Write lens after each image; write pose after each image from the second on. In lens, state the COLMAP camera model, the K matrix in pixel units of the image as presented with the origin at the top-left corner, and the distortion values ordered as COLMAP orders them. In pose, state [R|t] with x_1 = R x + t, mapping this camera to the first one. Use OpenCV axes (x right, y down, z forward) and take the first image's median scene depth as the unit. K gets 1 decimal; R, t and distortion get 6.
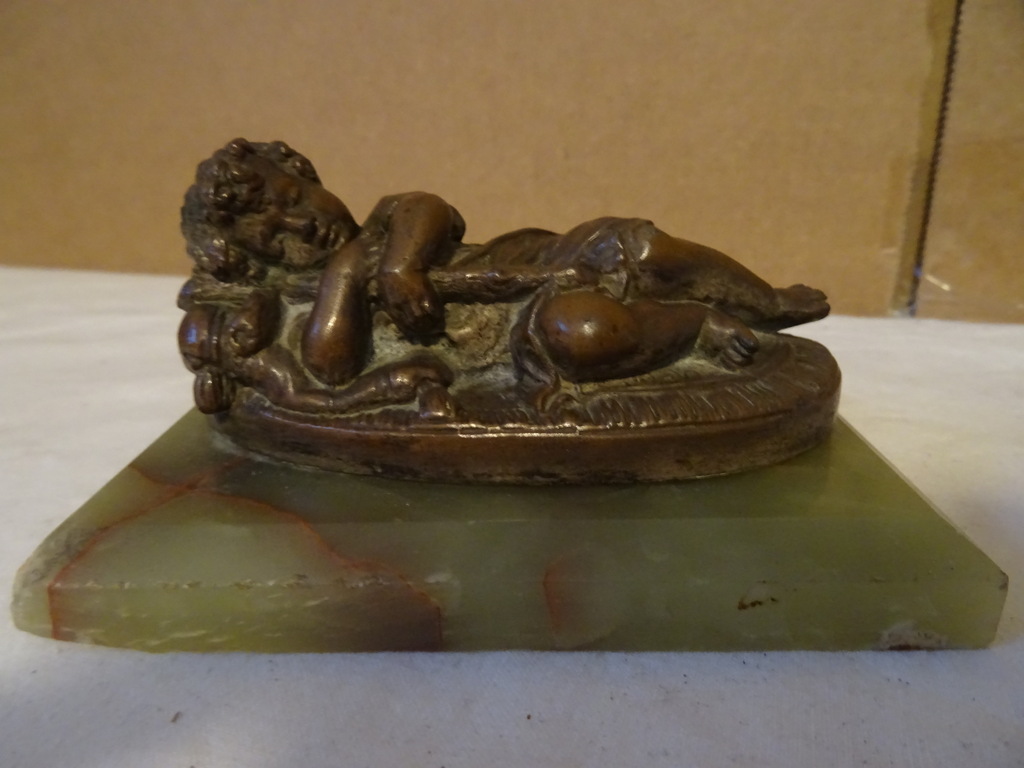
lens RADIAL K [[726.5, 0, 512.0], [0, 726.5, 384.0], [0, 0, 1]] dist [0.005417, -0.007925]
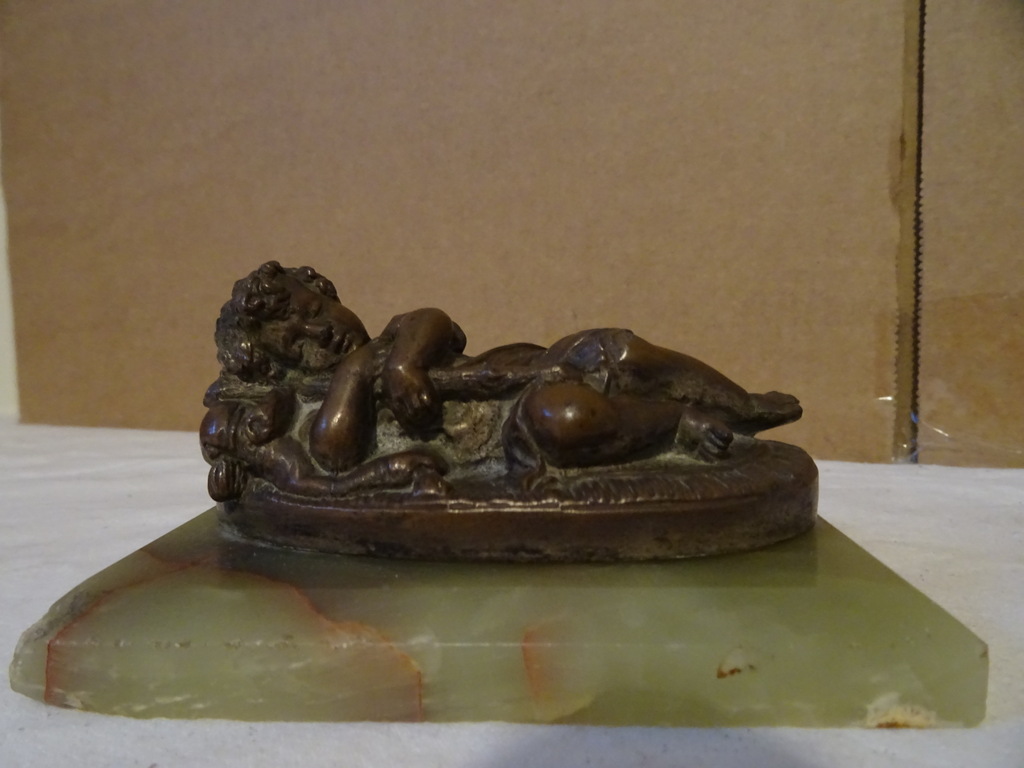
lens RADIAL K [[726.5, 0, 512.0], [0, 726.5, 384.0], [0, 0, 1]] dist [0.005417, -0.007925]
pose [[0.999262, 0.001942, -0.038369, 0.055276], [-0.011751, 0.966308, -0.257120, 0.149618], [0.036577, 0.257381, 0.965618, -0.064800]]
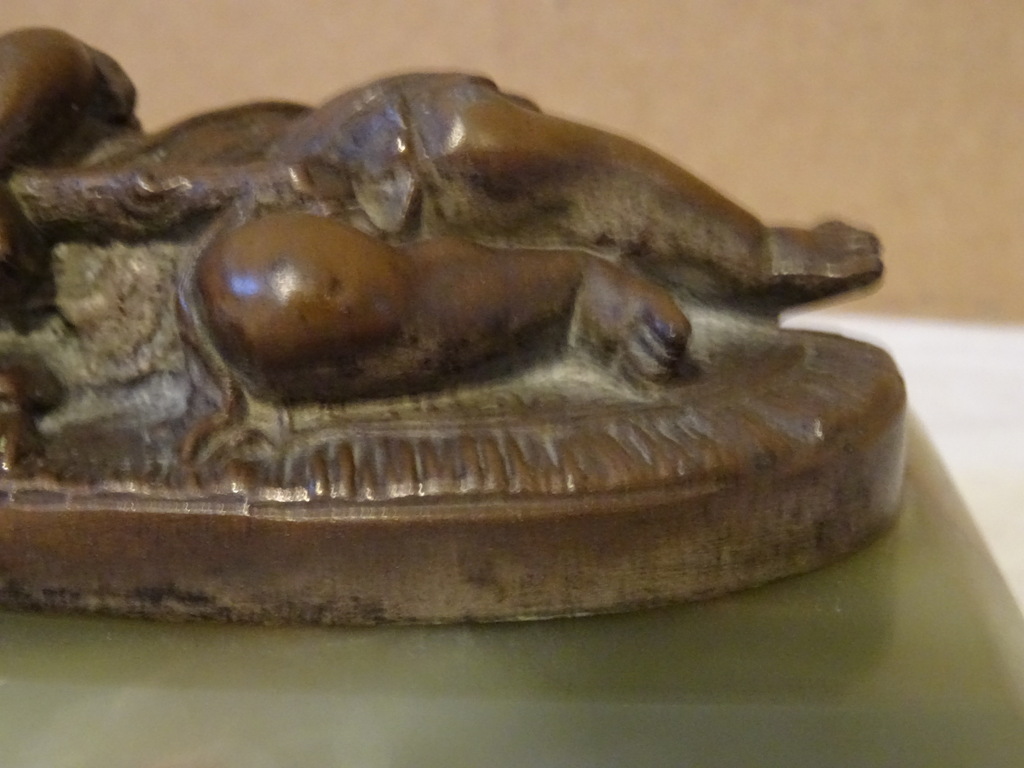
lens RADIAL K [[1523.0, 0, 512.0], [0, 1523.0, 384.0], [0, 0, 1]] dist [-0.135883, -0.084817]
pose [[0.996322, 0.020708, -0.083153, 0.306180], [-0.027803, 0.995985, -0.085089, 0.060092], [0.081057, 0.087088, 0.992898, 0.040832]]
